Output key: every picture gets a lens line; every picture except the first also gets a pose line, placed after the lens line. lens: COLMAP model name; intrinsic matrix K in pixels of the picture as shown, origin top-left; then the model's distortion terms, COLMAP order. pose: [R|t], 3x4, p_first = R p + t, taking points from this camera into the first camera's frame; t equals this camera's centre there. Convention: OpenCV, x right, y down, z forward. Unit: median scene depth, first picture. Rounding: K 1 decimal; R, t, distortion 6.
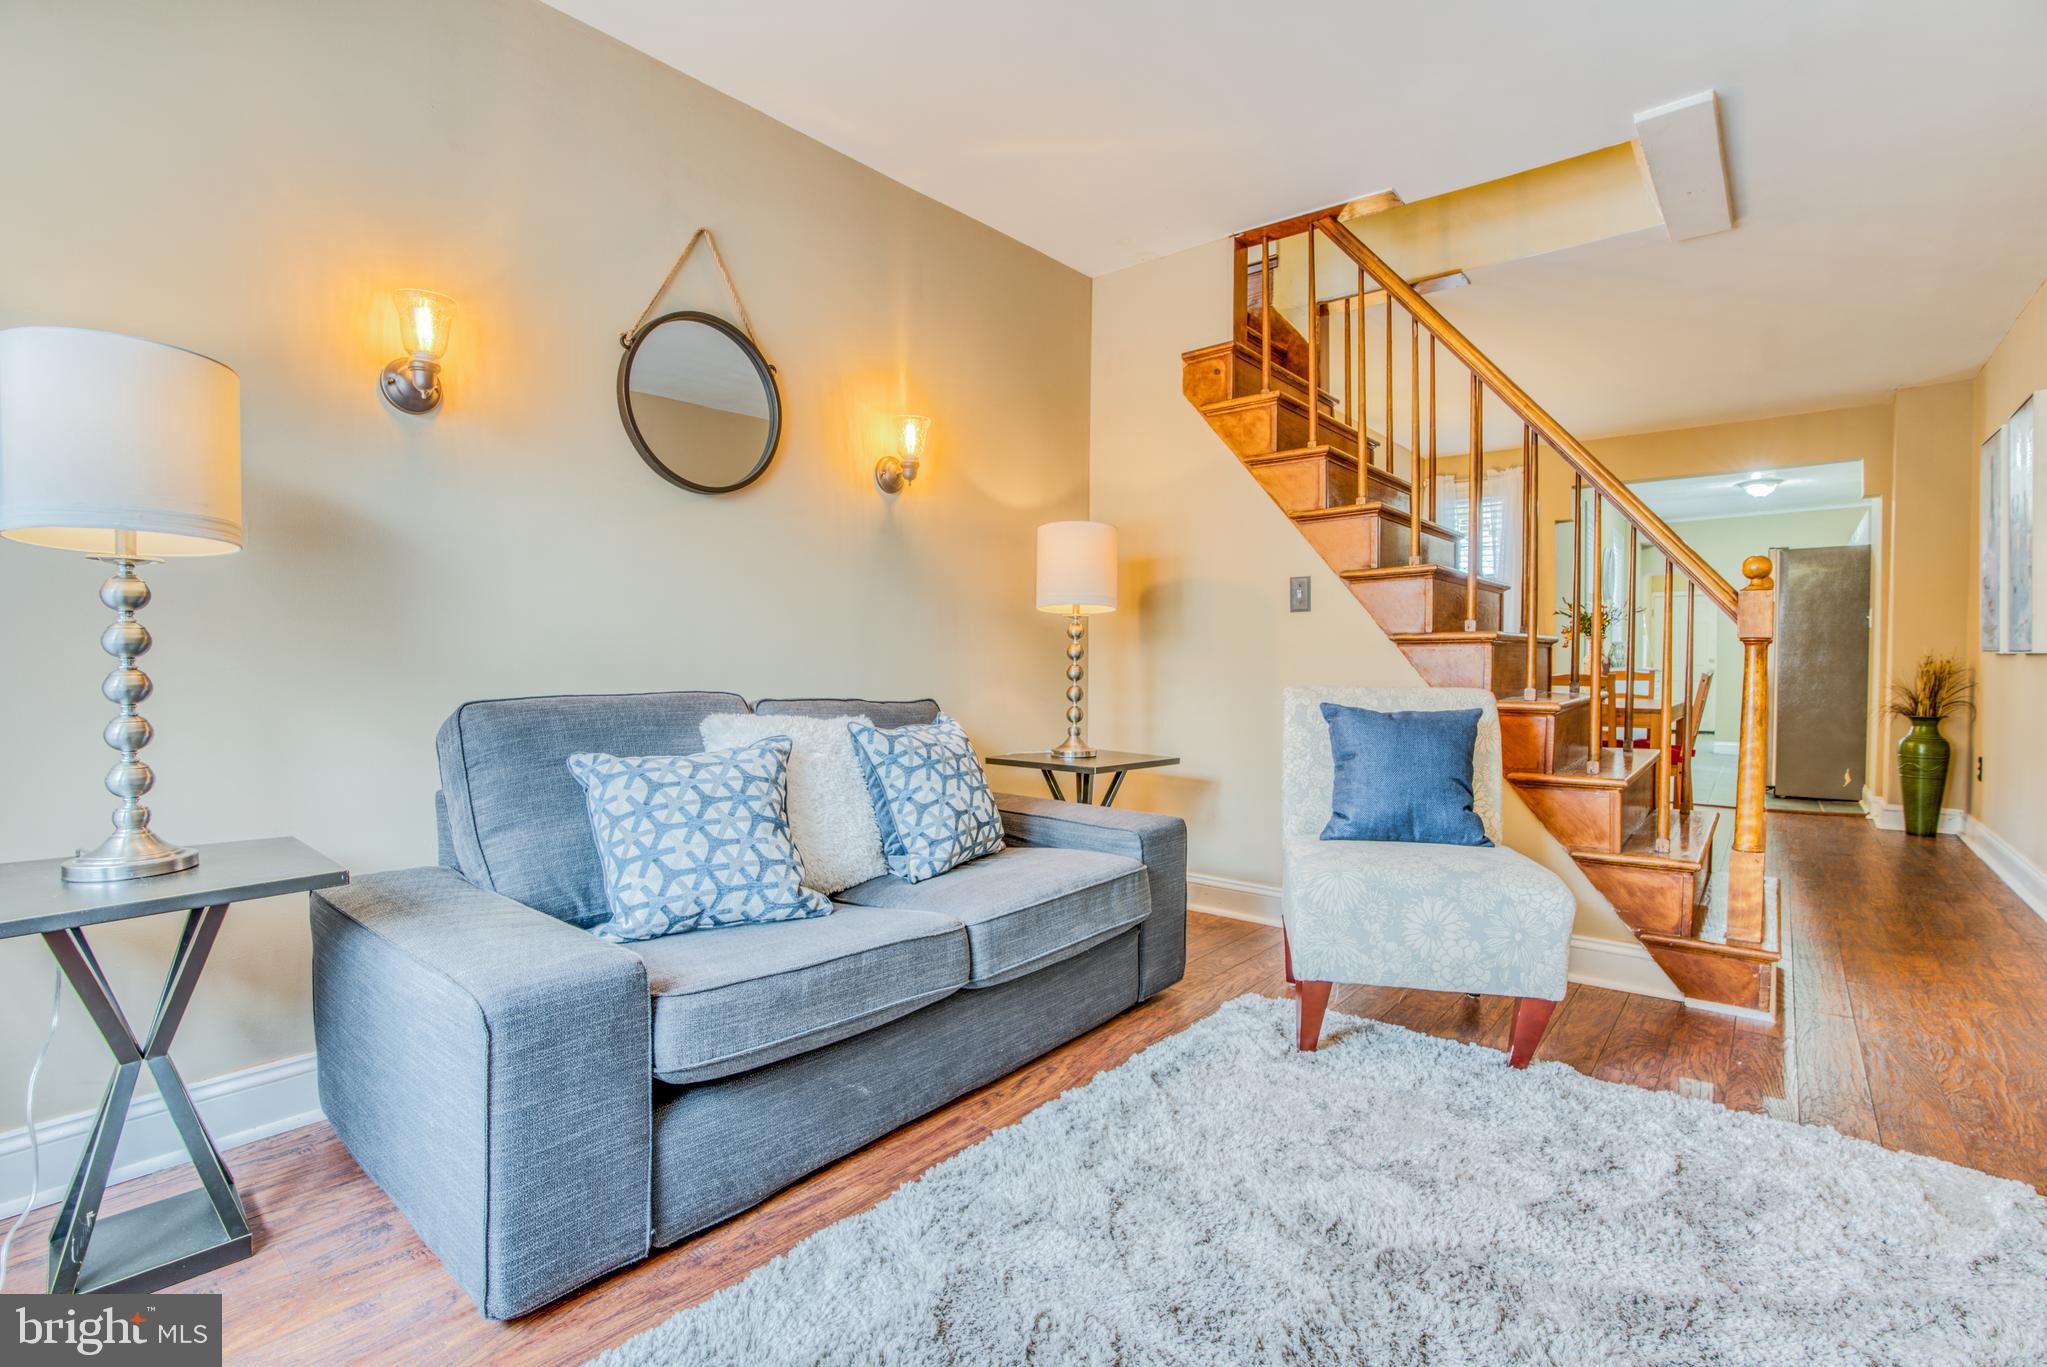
lens RADIAL K [[938.4, 0, 1023.8], [0, 938.4, 670.7], [0, 0, 1]] dist [-0.053785, 0.014140]
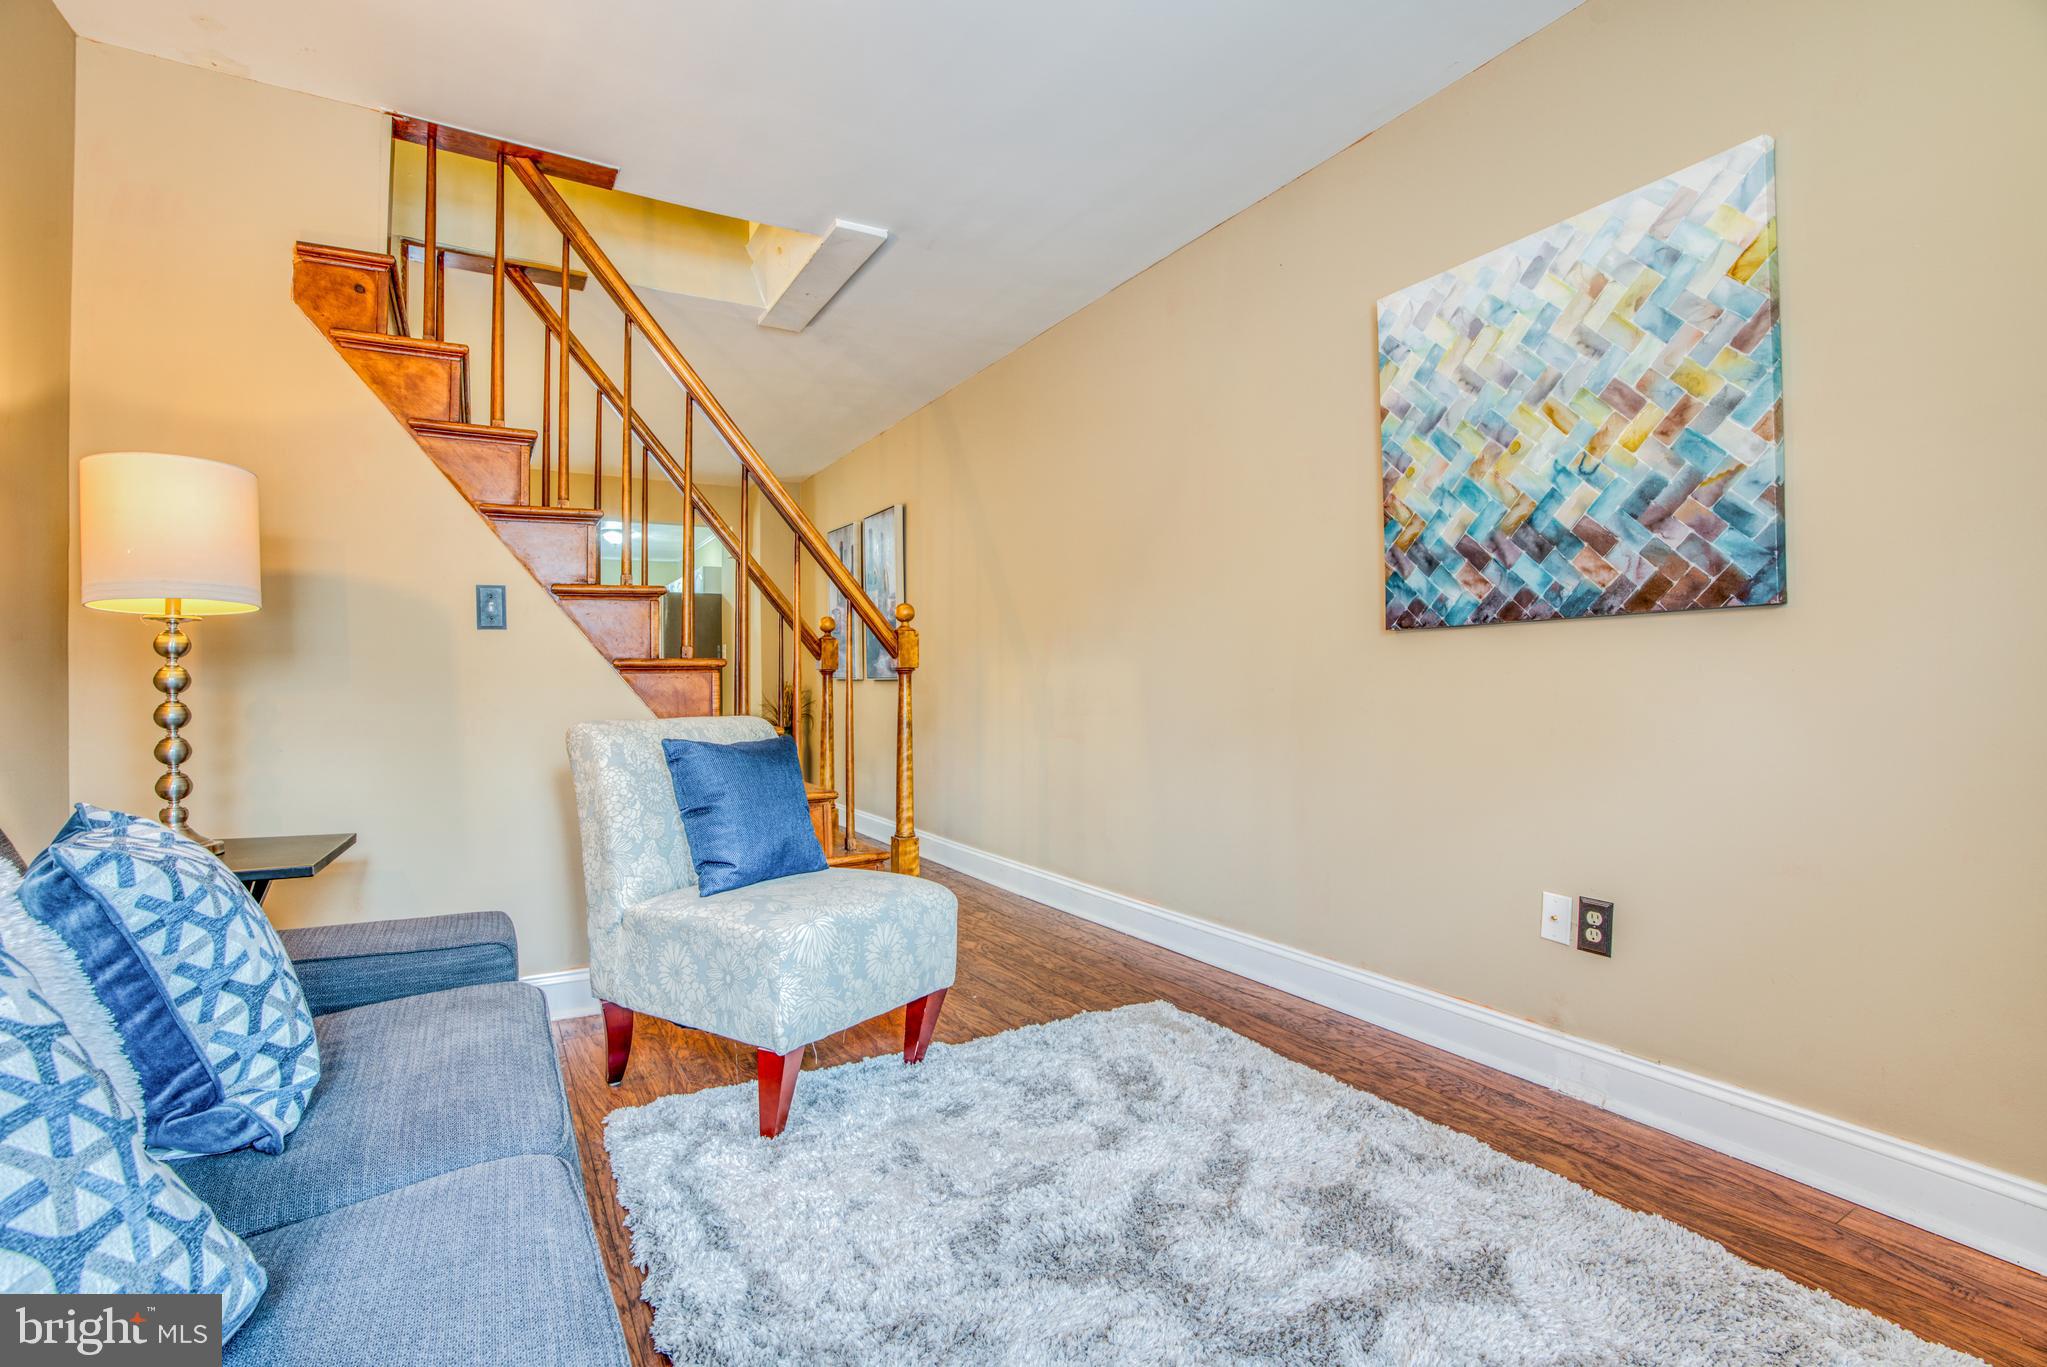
lens RADIAL K [[938.4, 0, 976.5], [0, 938.4, 676.5], [0, 0, 1]] dist [-0.053785, 0.014140]
pose [[0.357518, 0.004587, 0.933895, -0.371305], [0.017218, 0.999786, -0.011502, -0.008359], [-0.933748, 0.020192, 0.357362, 0.416731]]
